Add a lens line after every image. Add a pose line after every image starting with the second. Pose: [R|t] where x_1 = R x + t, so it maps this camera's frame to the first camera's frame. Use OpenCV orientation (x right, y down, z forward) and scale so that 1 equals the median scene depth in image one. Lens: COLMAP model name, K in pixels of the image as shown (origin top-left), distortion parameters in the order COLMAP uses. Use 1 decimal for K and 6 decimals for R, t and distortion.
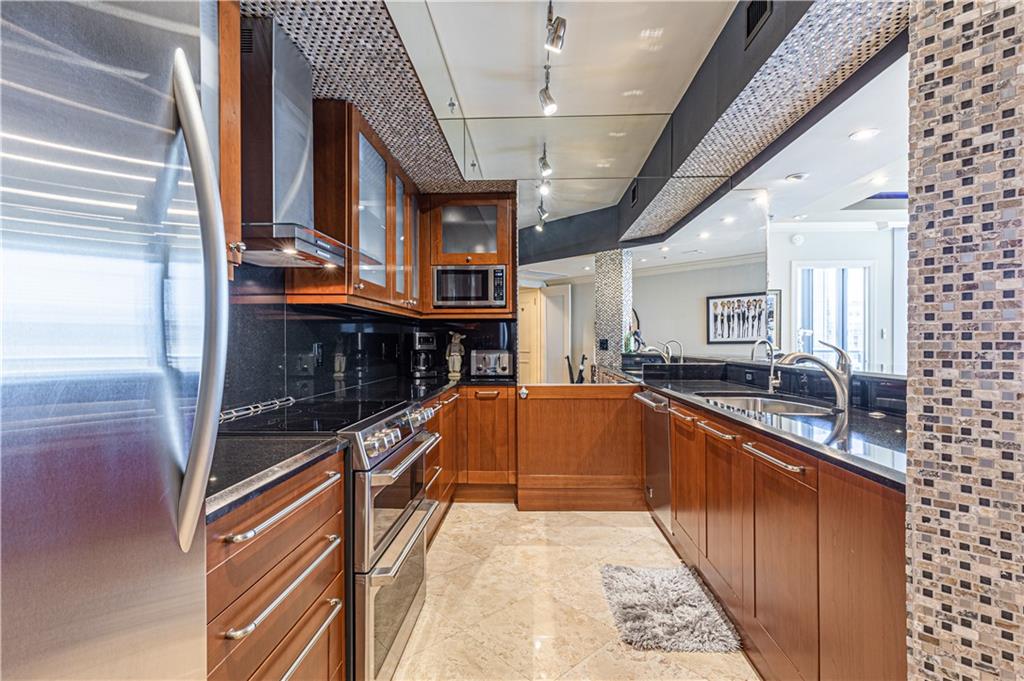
lens RADIAL K [[465.3, 0, 515.6], [0, 465.3, 345.1], [0, 0, 1]] dist [0.003282, -0.000246]
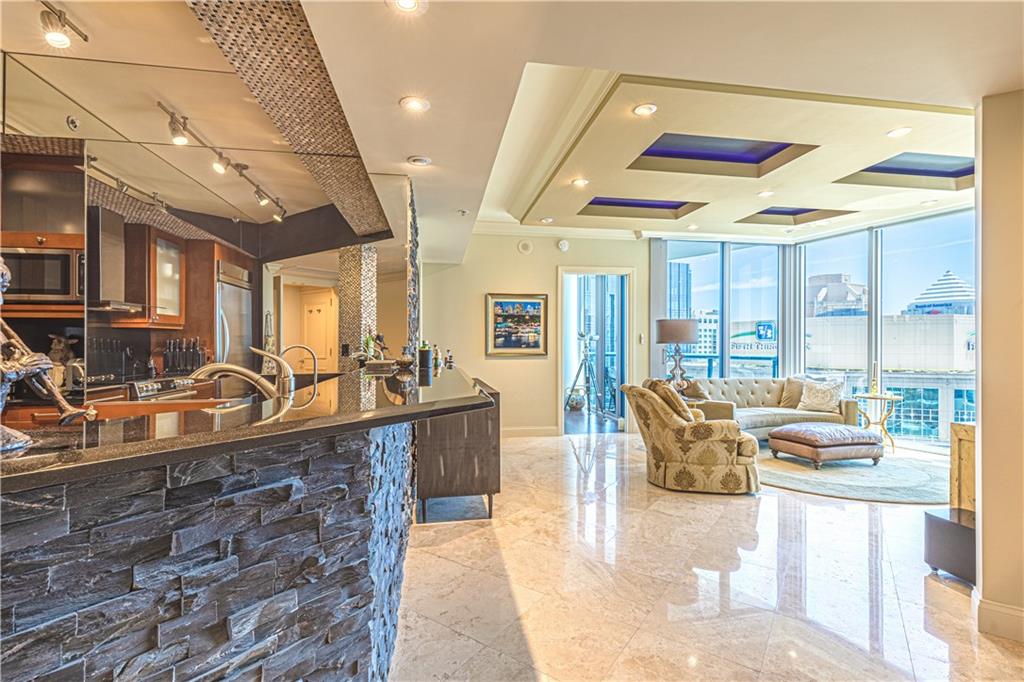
lens RADIAL K [[465.3, 0, 515.6], [0, 465.3, 345.6], [0, 0, 1]] dist [0.003282, -0.000246]
pose [[0.975706, -0.002124, 0.219072, 0.328573], [0.004290, 0.999946, -0.009414, -0.000120], [-0.219041, 0.010125, 0.975663, 0.052528]]
